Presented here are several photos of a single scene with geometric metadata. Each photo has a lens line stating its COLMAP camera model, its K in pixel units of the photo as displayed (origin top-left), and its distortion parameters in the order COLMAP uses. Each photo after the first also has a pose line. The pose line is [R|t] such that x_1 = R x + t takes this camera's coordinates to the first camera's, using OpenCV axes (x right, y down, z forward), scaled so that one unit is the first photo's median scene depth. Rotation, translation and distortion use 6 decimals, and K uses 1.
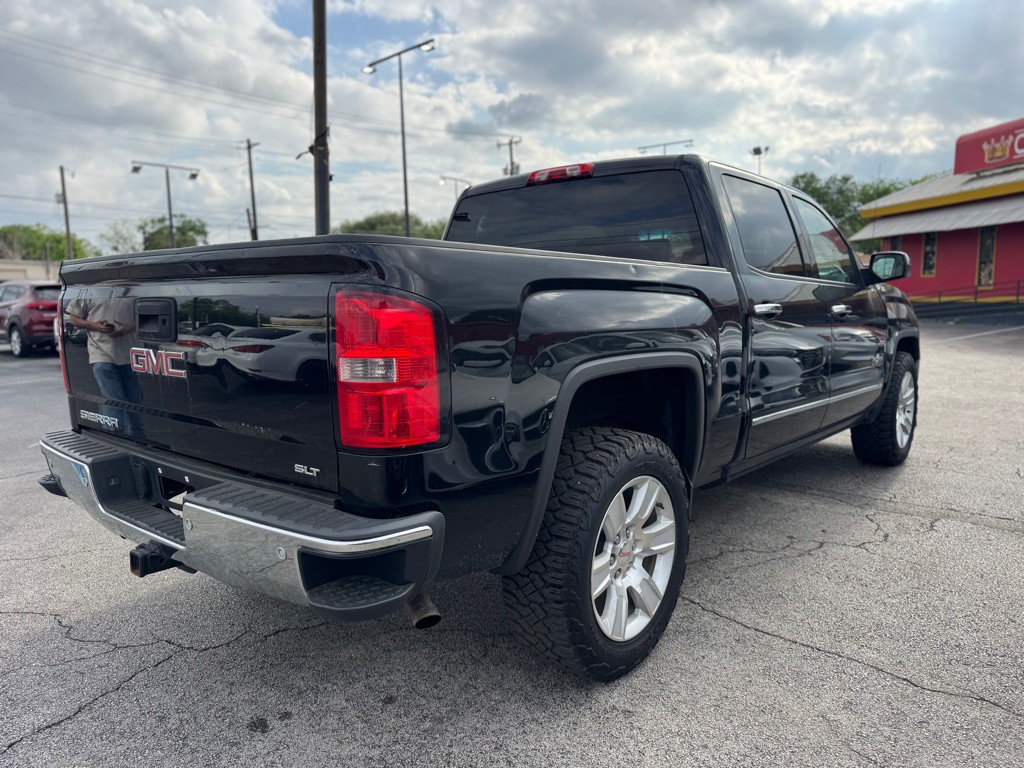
lens RADIAL K [[730.8, 0, 512.0], [0, 730.8, 384.0], [0, 0, 1]] dist [0.130080, -0.242706]
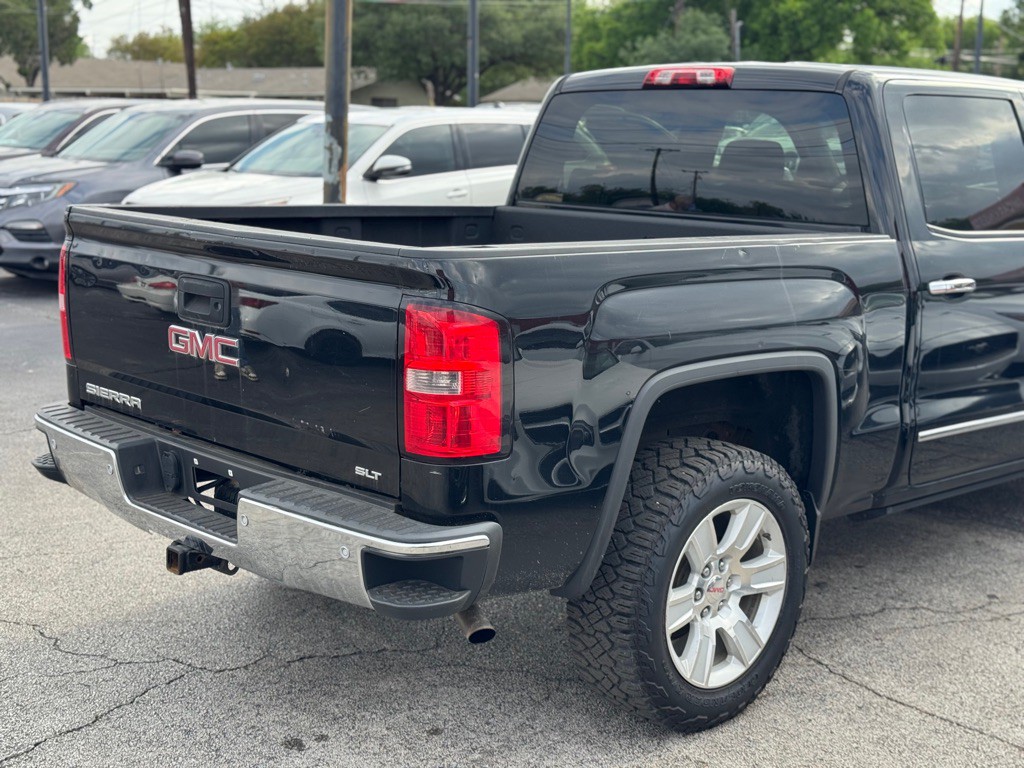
lens RADIAL K [[1436.8, 0, 515.7], [0, 1436.8, 396.8], [0, 0, 1]] dist [0.185806, -0.350599]
pose [[0.993766, 0.051522, -0.098867, 0.083023], [-0.044711, 0.996551, 0.069911, -0.101306], [0.102128, -0.065055, 0.992642, -0.697771]]
